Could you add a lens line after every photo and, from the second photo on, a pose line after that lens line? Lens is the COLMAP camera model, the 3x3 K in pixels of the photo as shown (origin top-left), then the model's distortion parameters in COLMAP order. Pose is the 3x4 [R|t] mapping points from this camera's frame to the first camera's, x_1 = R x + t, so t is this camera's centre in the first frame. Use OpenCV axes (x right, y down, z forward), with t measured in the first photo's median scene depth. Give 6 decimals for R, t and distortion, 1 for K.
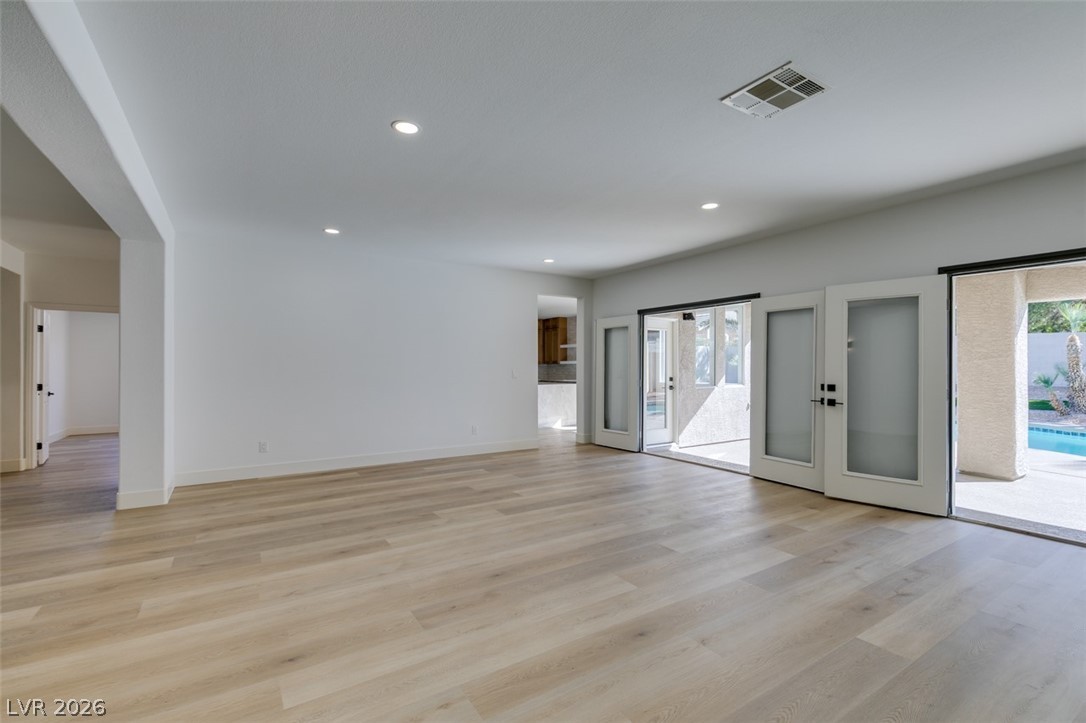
lens RADIAL K [[483.7, 0, 541.9], [0, 483.7, 366.2], [0, 0, 1]] dist [0.003124, 0.000118]
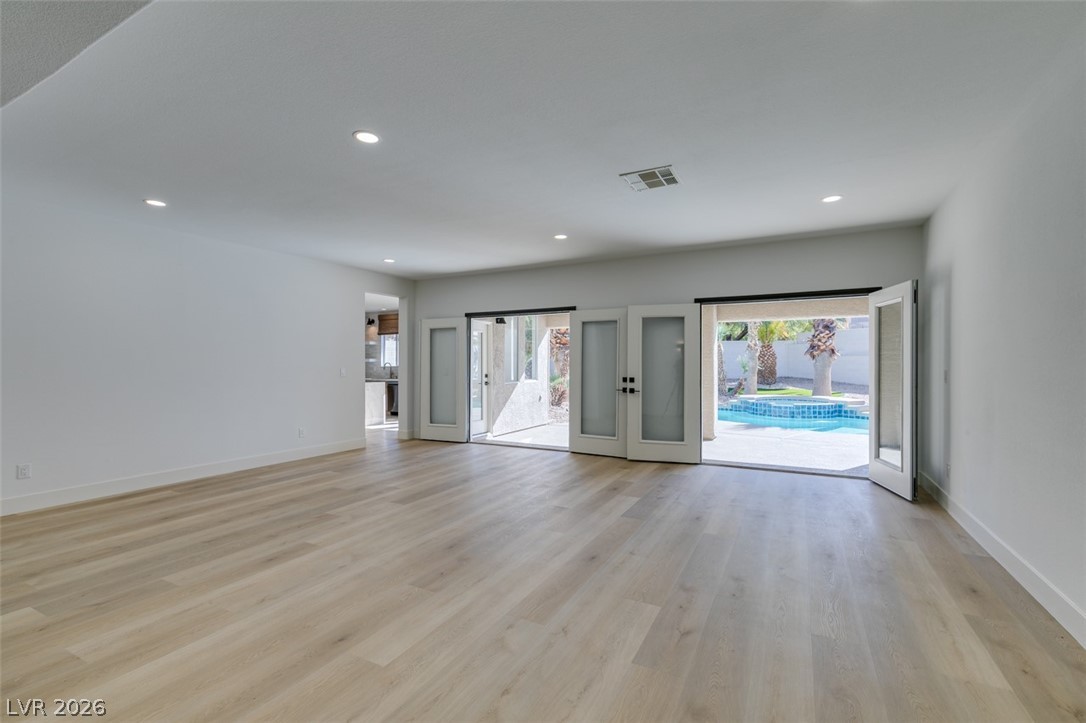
lens RADIAL K [[484.8, 0, 541.5], [0, 484.8, 364.5], [0, 0, 1]] dist [0.001321, -0.000632]
pose [[0.870559, -0.001085, 0.492063, -0.296548], [0.000873, 0.999999, 0.000659, -0.000213], [-0.492064, -0.000144, 0.870559, -0.066173]]
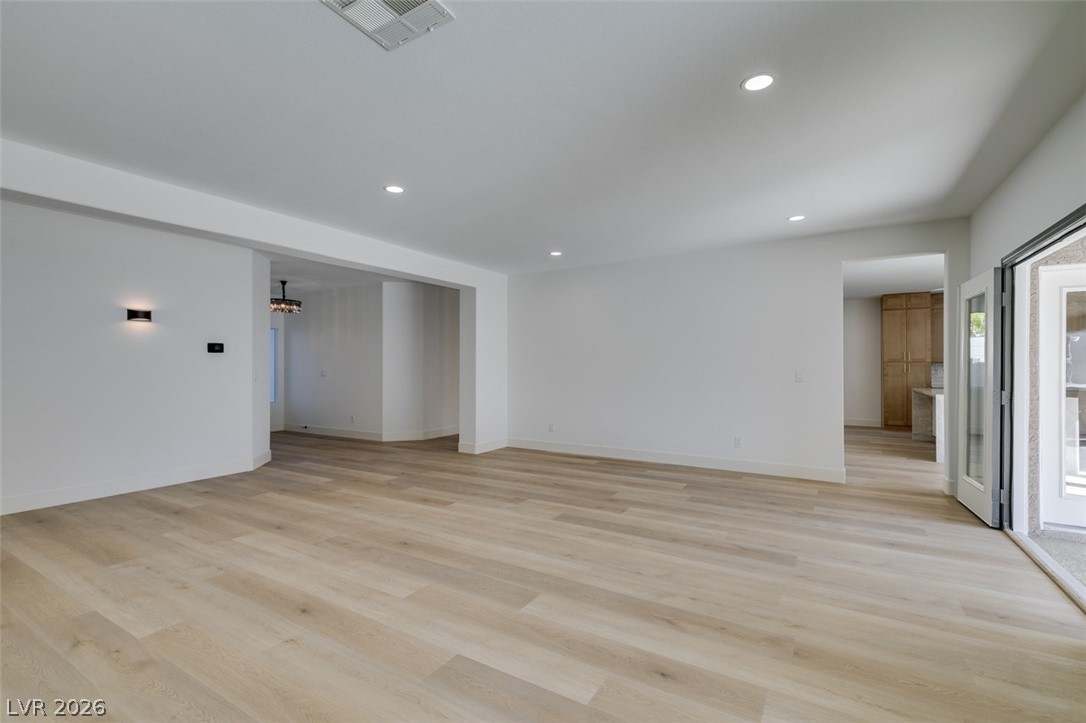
lens RADIAL K [[484.8, 0, 541.5], [0, 484.8, 364.5], [0, 0, 1]] dist [0.001321, -0.000632]
pose [[0.440214, -0.002189, -0.897890, 0.700317], [0.000810, 0.999998, -0.002040, -0.001215], [0.897892, 0.000171, 0.440215, 0.488549]]
